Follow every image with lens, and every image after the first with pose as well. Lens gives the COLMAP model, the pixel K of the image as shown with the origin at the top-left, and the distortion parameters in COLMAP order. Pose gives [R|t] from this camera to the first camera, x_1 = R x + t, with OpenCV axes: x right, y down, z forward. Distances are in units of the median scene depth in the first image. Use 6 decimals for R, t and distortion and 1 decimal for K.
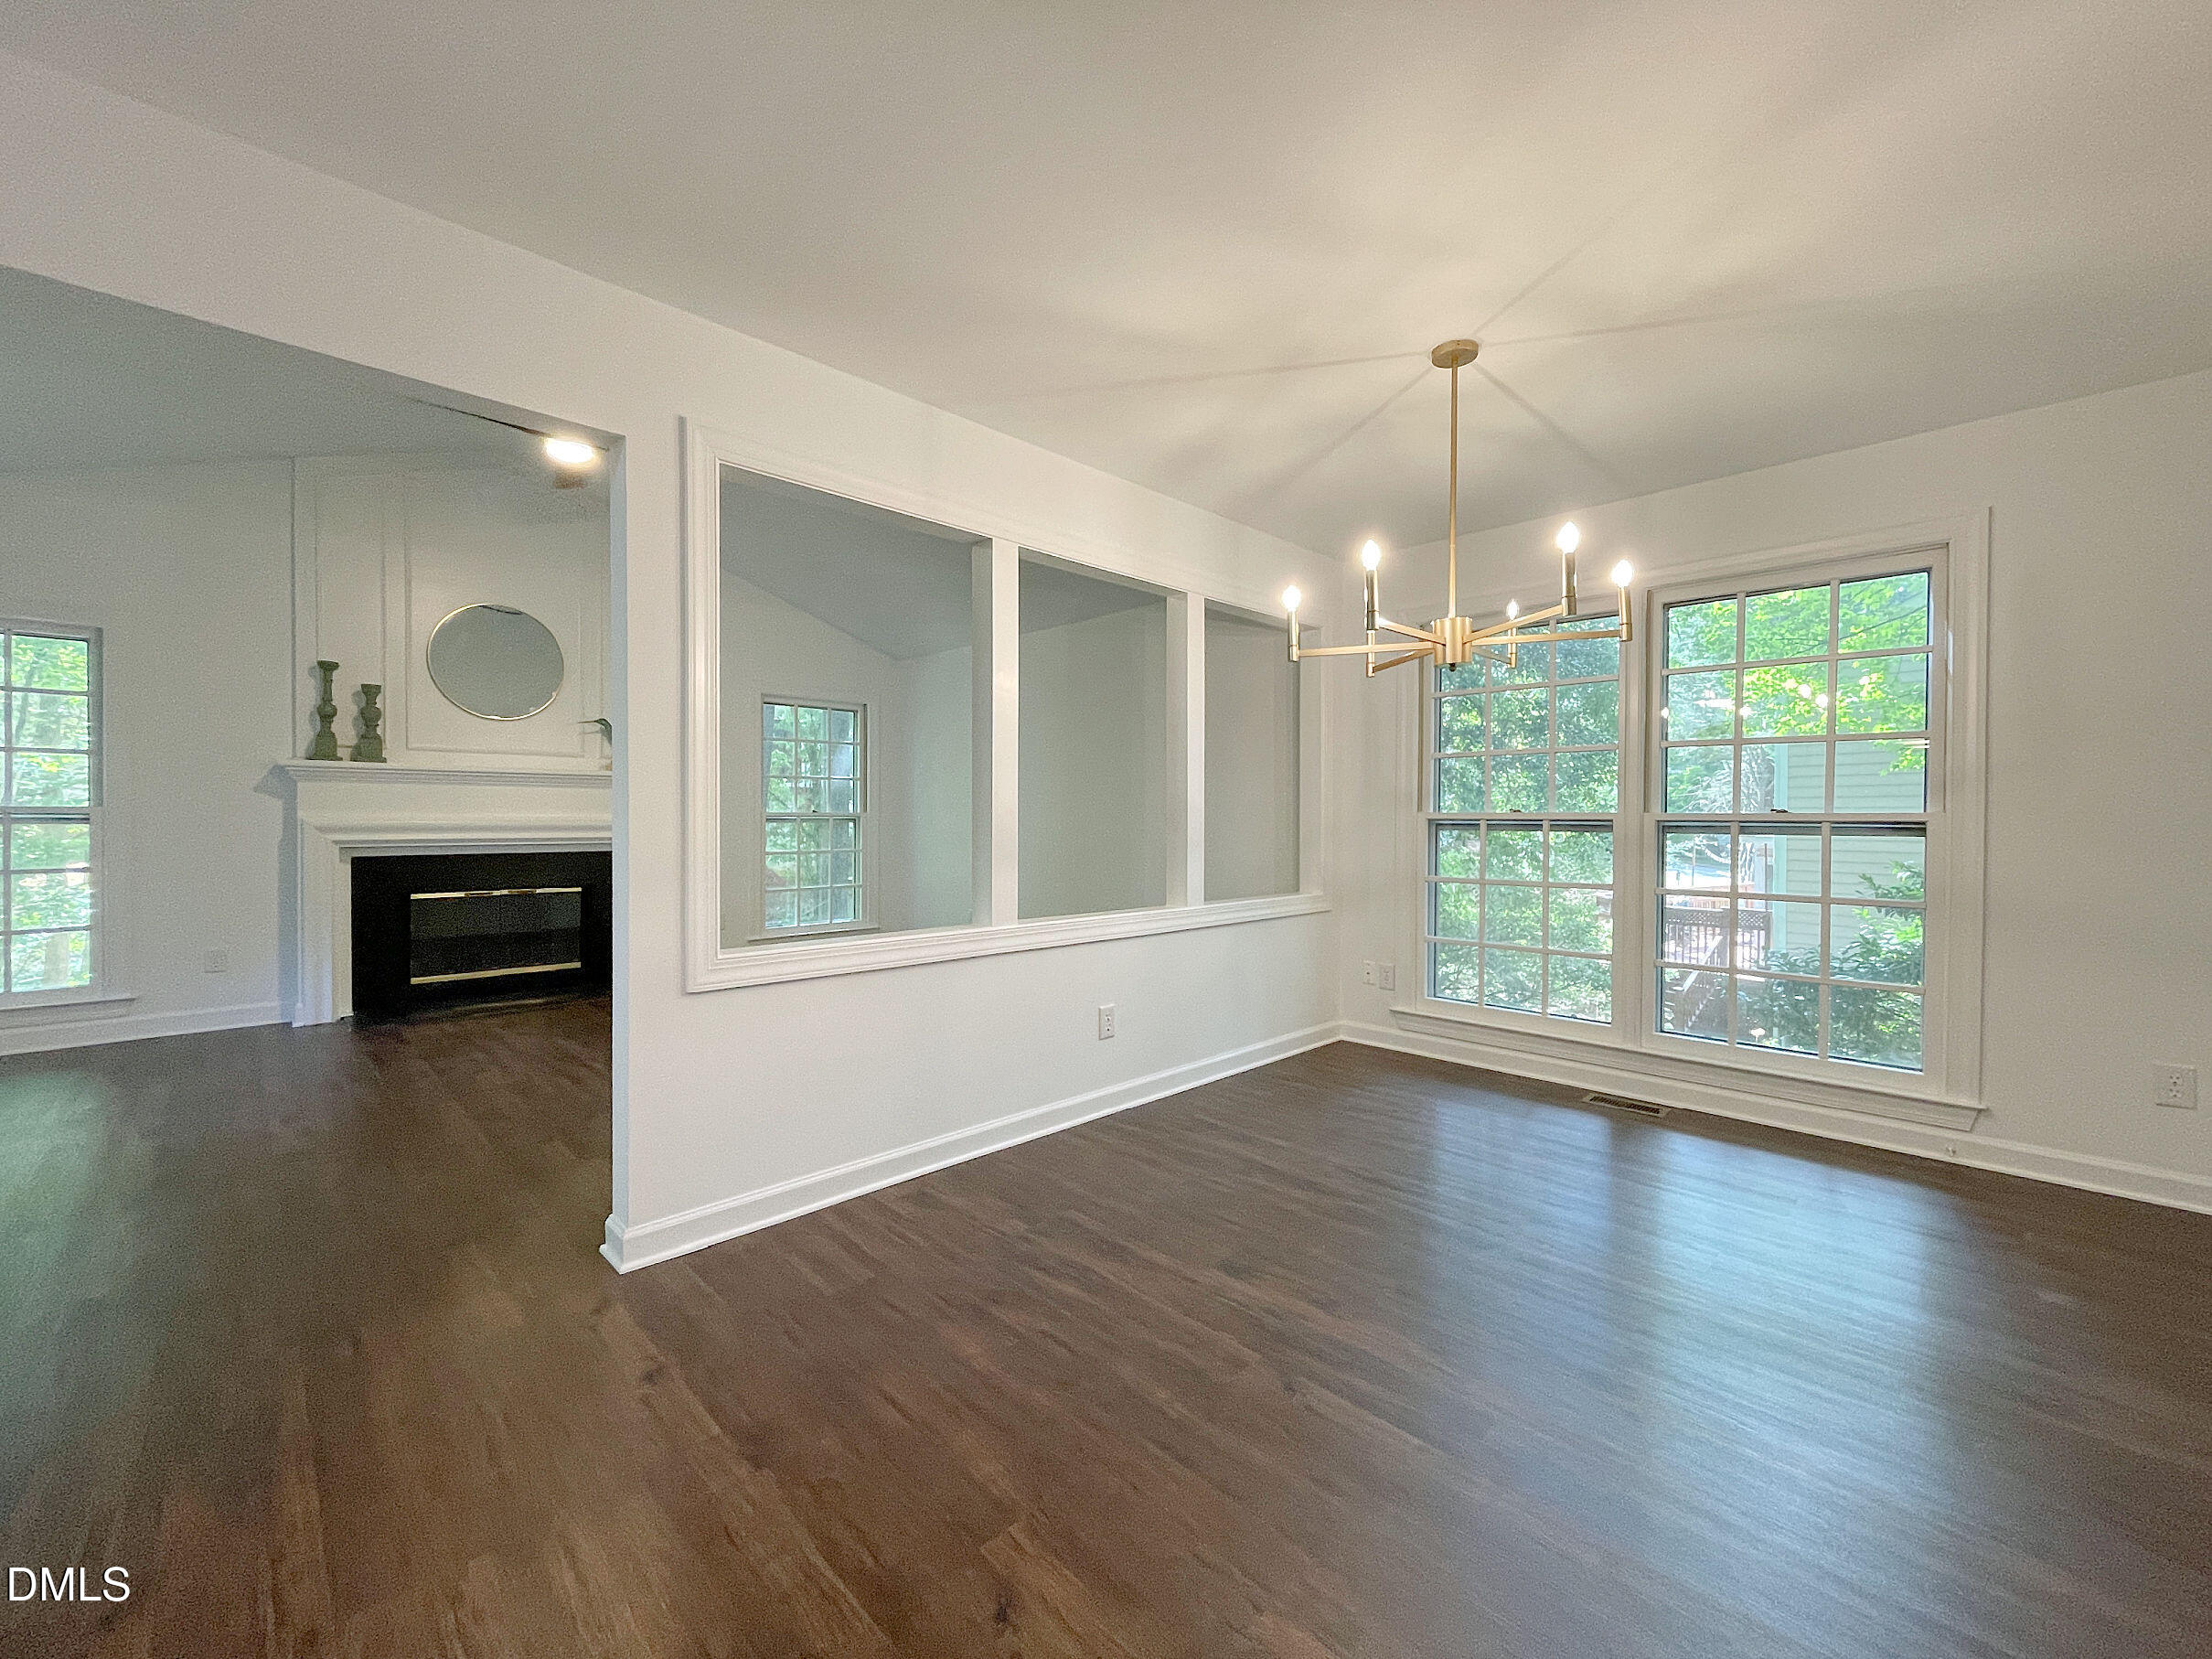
lens RADIAL K [[878.2, 0, 1105.7], [0, 878.2, 836.7], [0, 0, 1]] dist [-0.000375, -0.000211]
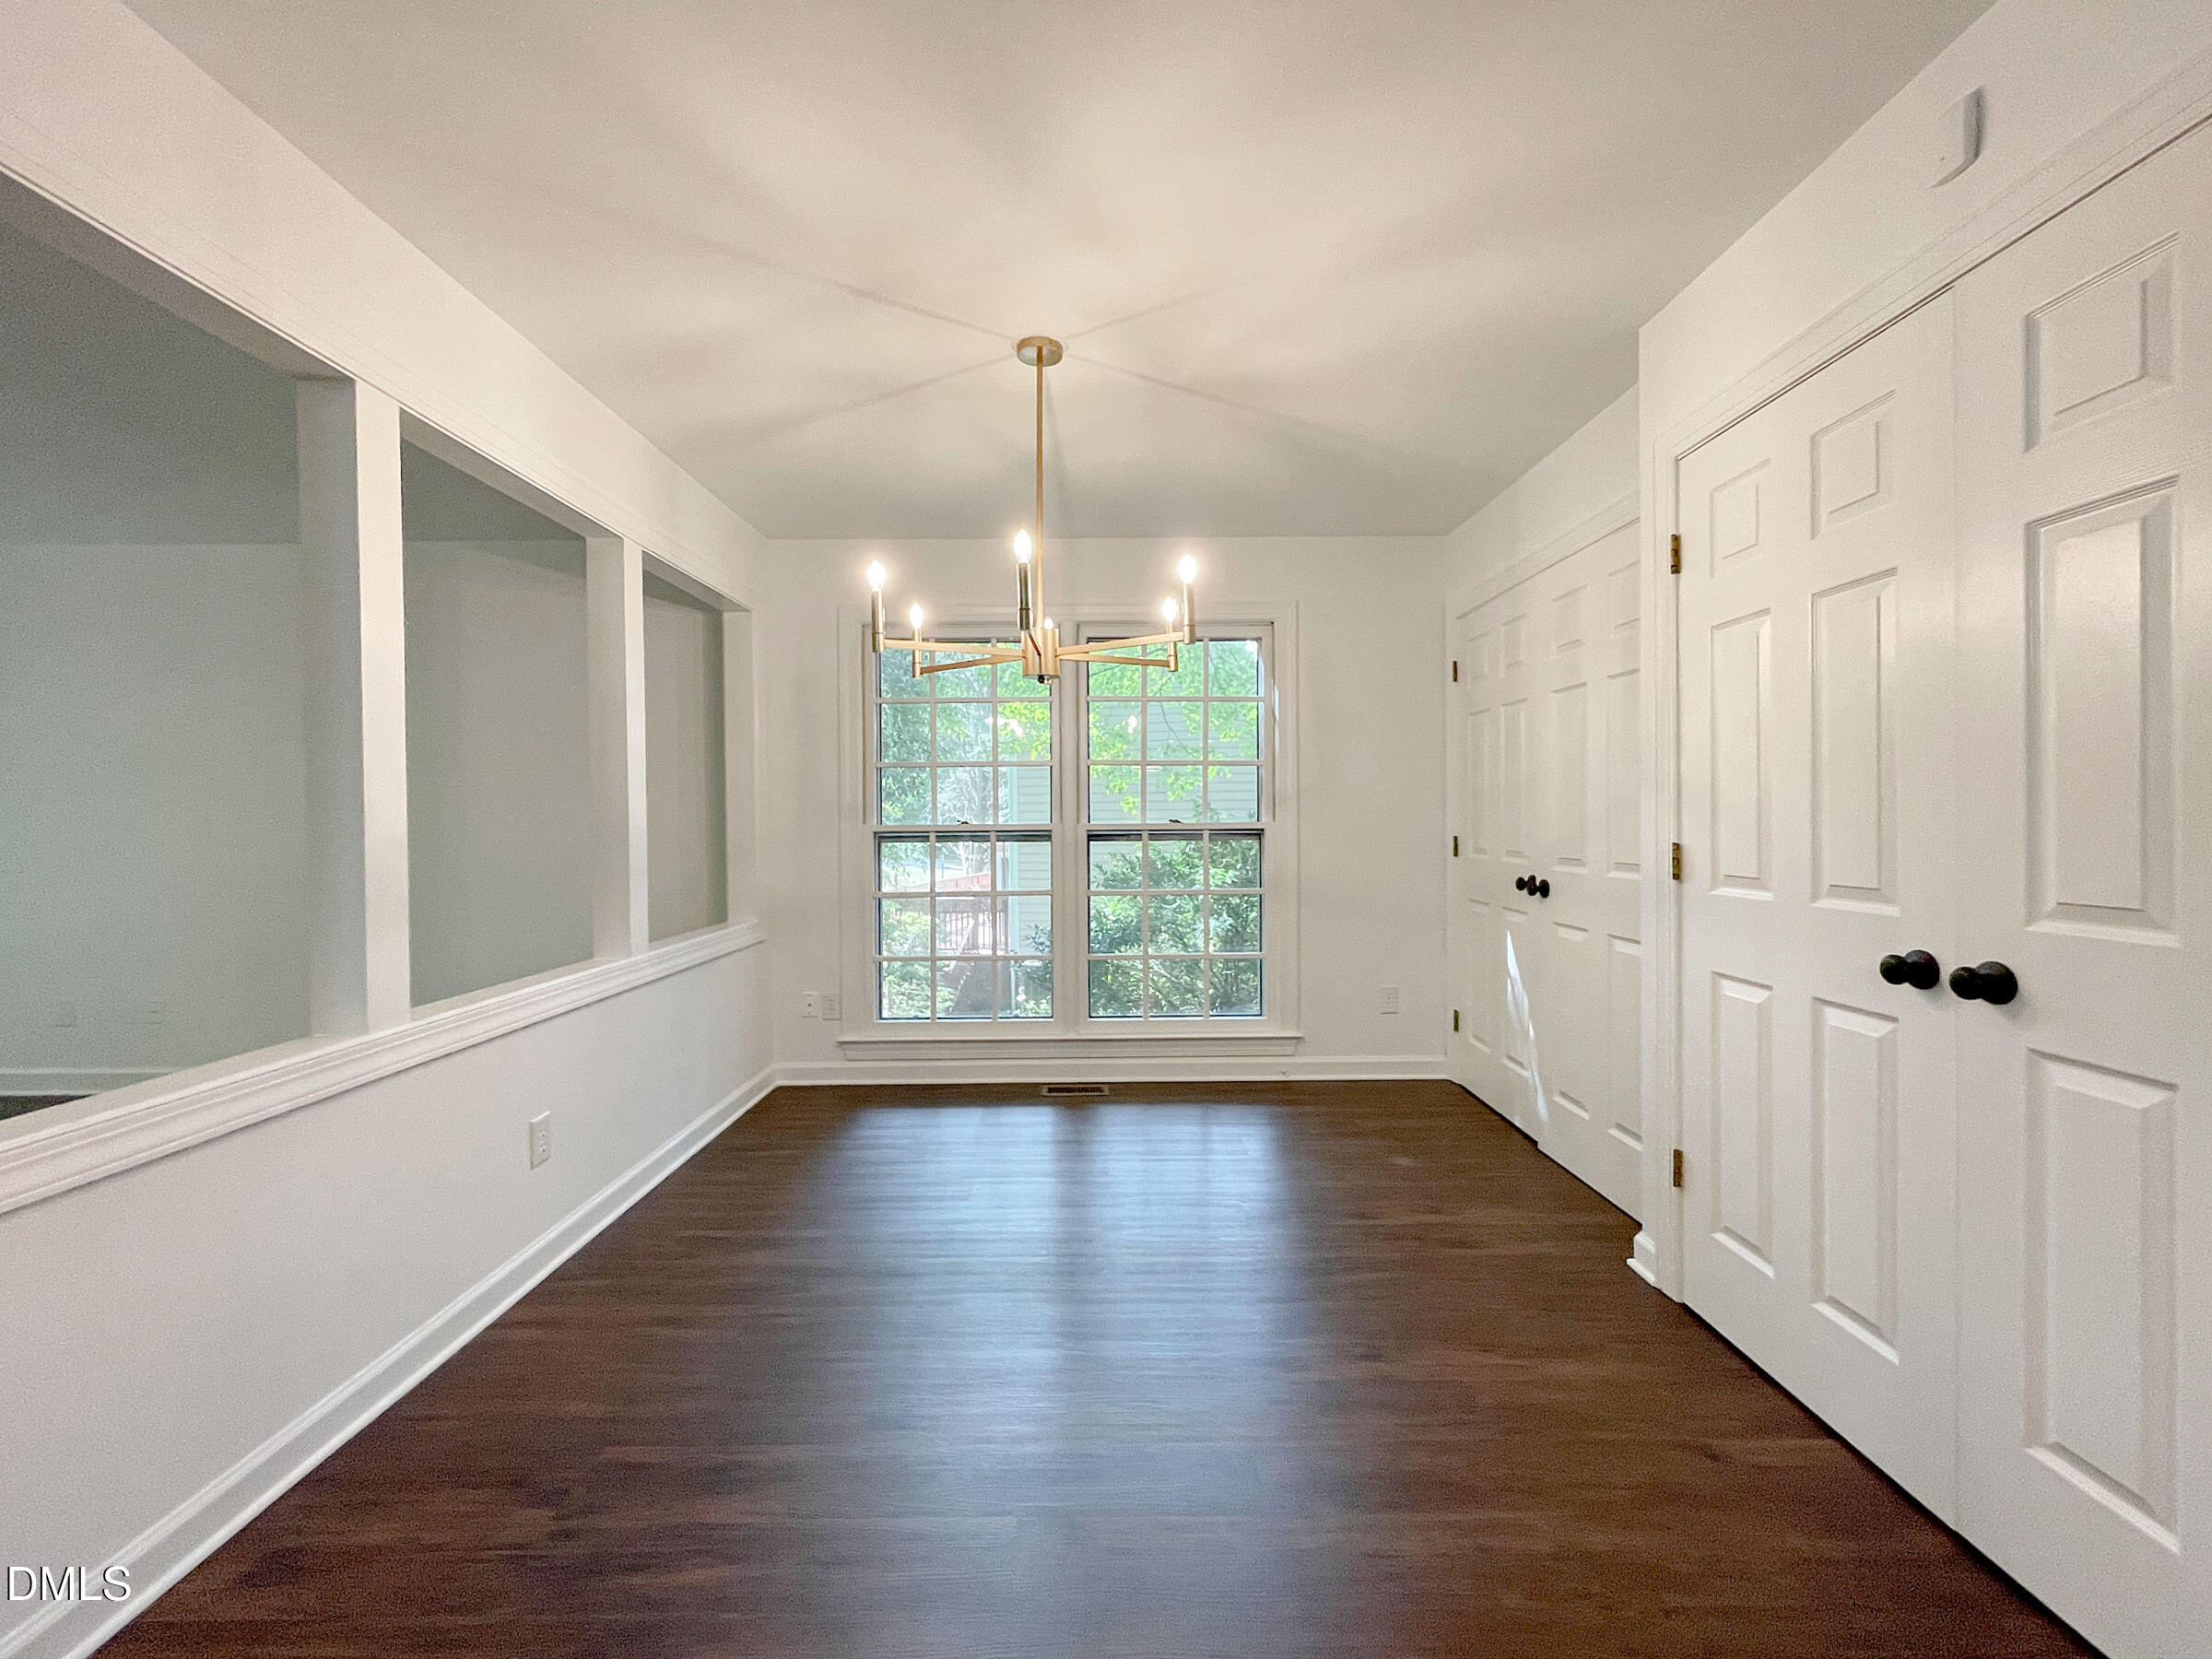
lens RADIAL K [[896.9, 0, 1107.1], [0, 896.9, 830.3], [0, 0, 1]] dist [-0.000278, -0.000298]
pose [[0.704365, -0.018365, 0.709600, -0.173845], [0.026796, 0.999641, -0.000727, -0.017637], [-0.709332, 0.019527, 0.704604, 0.183103]]
